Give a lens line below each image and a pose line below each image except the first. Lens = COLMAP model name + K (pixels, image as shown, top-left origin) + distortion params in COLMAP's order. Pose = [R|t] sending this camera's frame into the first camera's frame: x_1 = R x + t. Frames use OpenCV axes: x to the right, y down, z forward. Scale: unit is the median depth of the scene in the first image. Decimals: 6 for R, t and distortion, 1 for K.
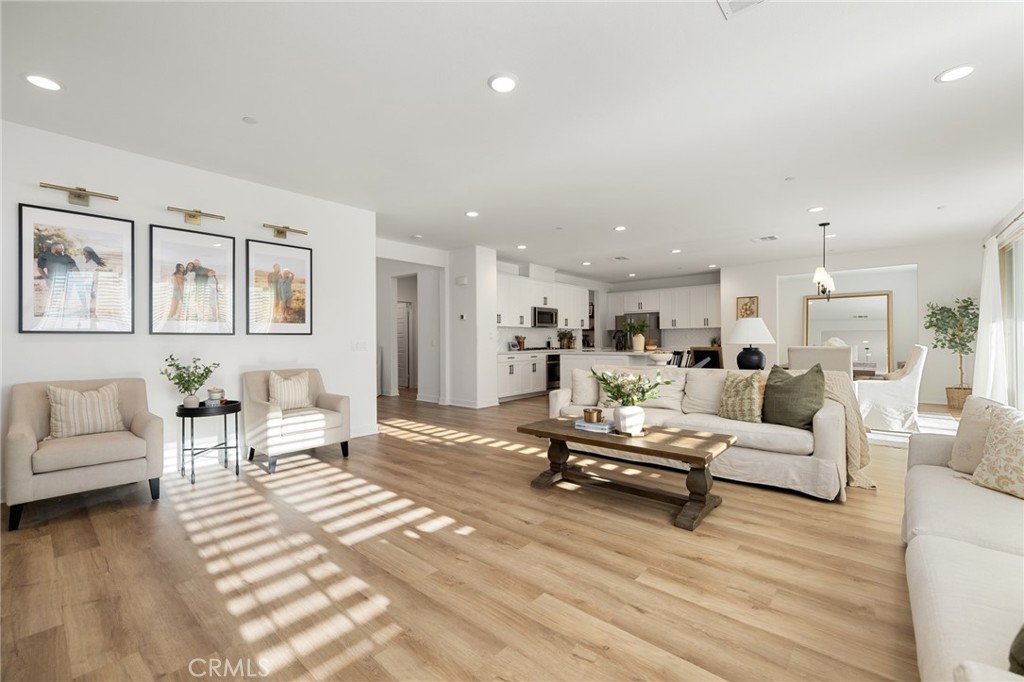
lens RADIAL K [[431.5, 0, 504.2], [0, 431.5, 335.6], [0, 0, 1]] dist [0.003240, -0.000020]
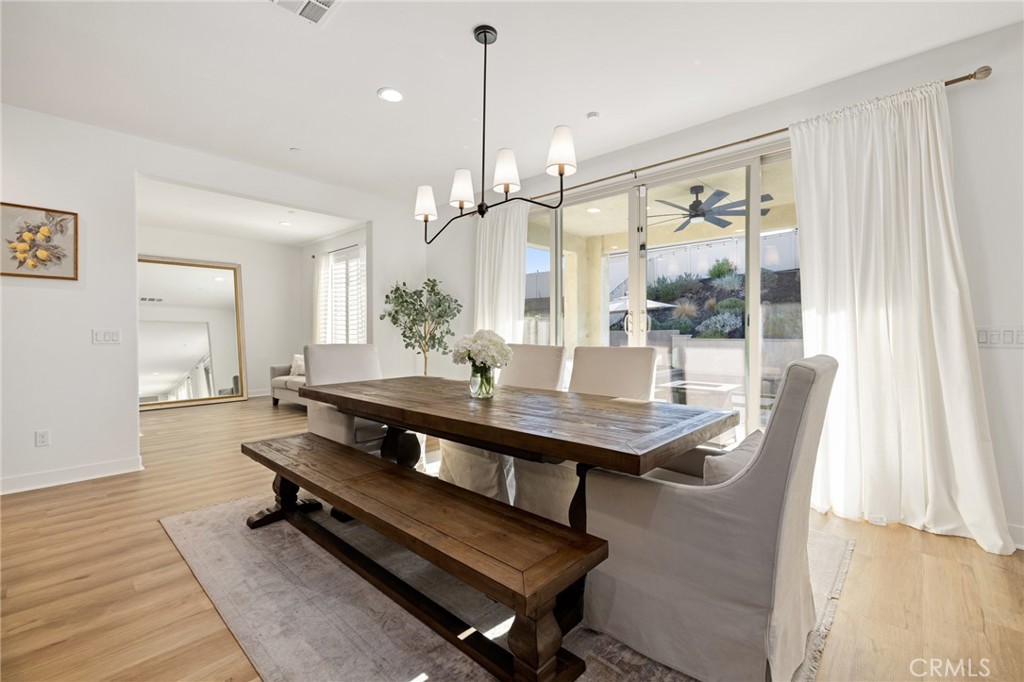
lens RADIAL K [[440.7, 0, 502.5], [0, 440.7, 336.0], [0, 0, 1]] dist [0.002714, -0.001050]
pose [[0.011723, -0.002366, 0.999928, 0.630878], [-0.010056, 0.999946, 0.002484, 0.016768], [-0.999881, -0.010085, 0.011698, 1.795788]]
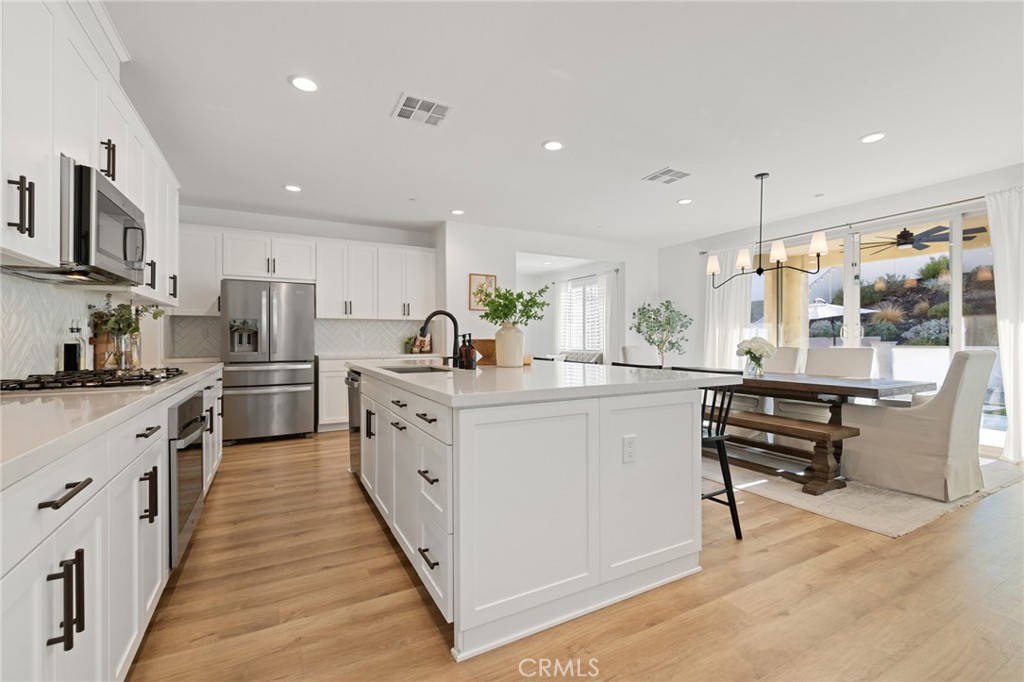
lens RADIAL K [[431.5, 0, 504.8], [0, 431.5, 339.7], [0, 0, 1]] dist [0.003240, -0.000020]
pose [[0.333182, 0.004892, 0.942850, -0.121673], [-0.011018, 0.999938, -0.001294, 0.027178], [-0.942798, -0.009957, 0.333215, 2.125452]]
